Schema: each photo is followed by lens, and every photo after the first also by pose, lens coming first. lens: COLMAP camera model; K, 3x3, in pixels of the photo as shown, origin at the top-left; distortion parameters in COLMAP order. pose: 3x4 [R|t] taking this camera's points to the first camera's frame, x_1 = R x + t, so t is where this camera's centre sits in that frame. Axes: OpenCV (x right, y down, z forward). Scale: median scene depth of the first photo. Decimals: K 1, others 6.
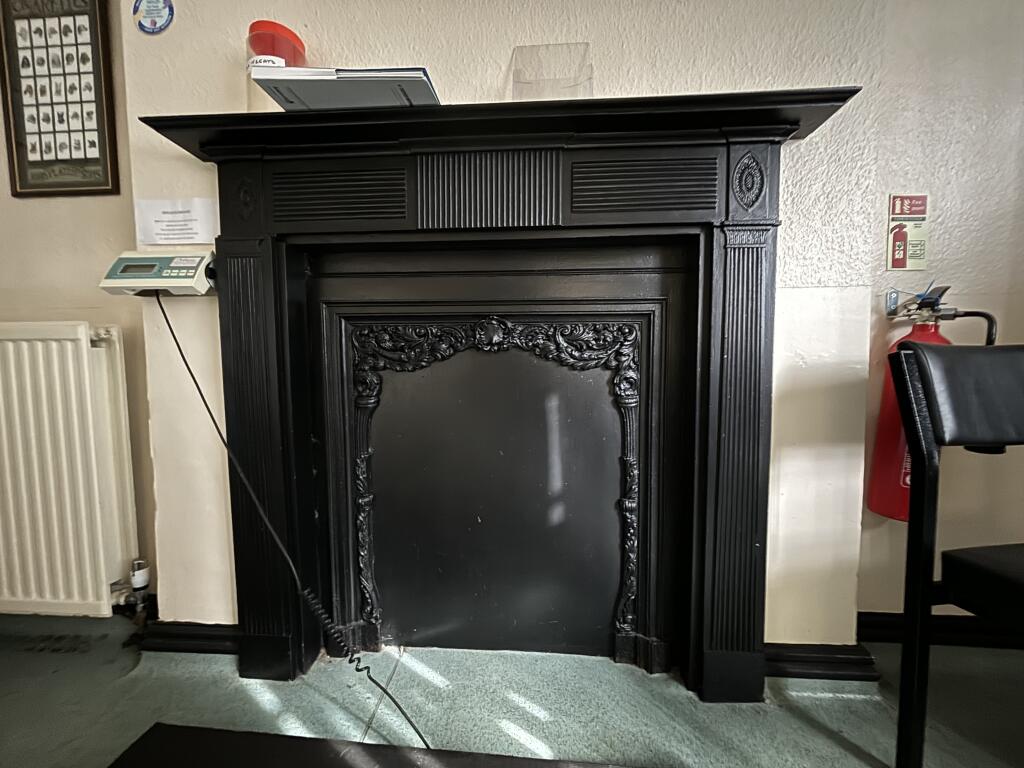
lens RADIAL K [[411.2, 0, 512.0], [0, 411.2, 384.0], [0, 0, 1]] dist [-0.000025, -0.000025]
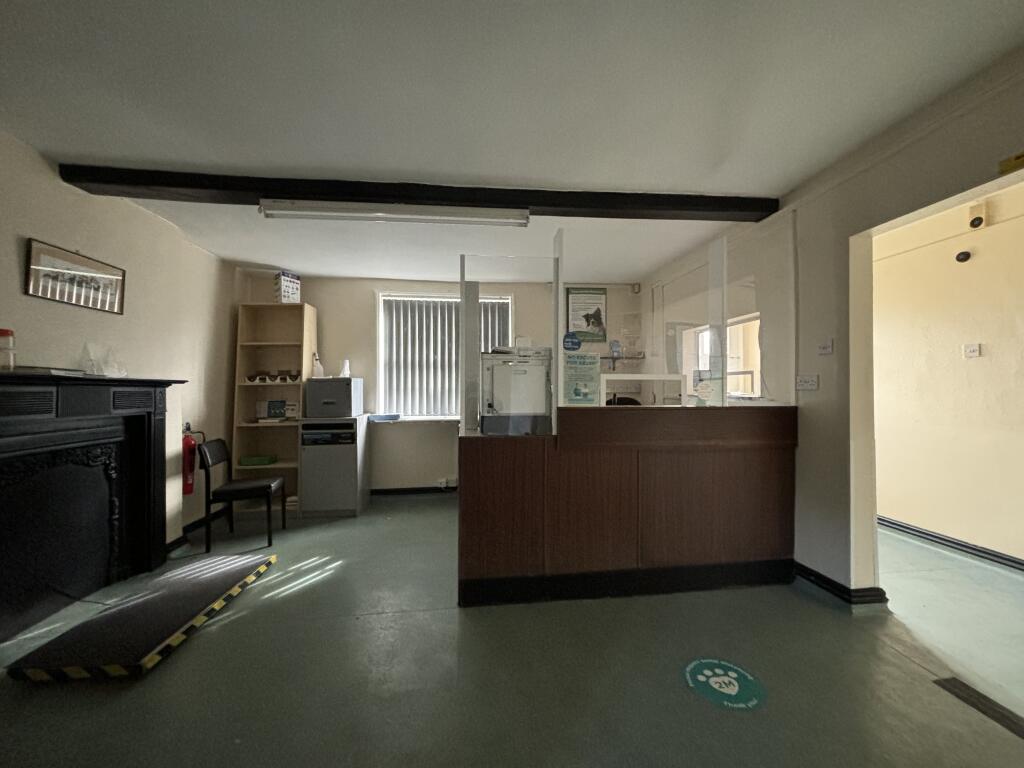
lens RADIAL K [[411.2, 0, 512.0], [0, 411.2, 384.0], [0, 0, 1]] dist [-0.000025, -0.000025]
pose [[-0.194514, 0.016773, 0.980756, -2.961902], [0.076427, 0.997073, -0.001894, -0.361819], [-0.977918, 0.074588, -0.195227, -1.031819]]
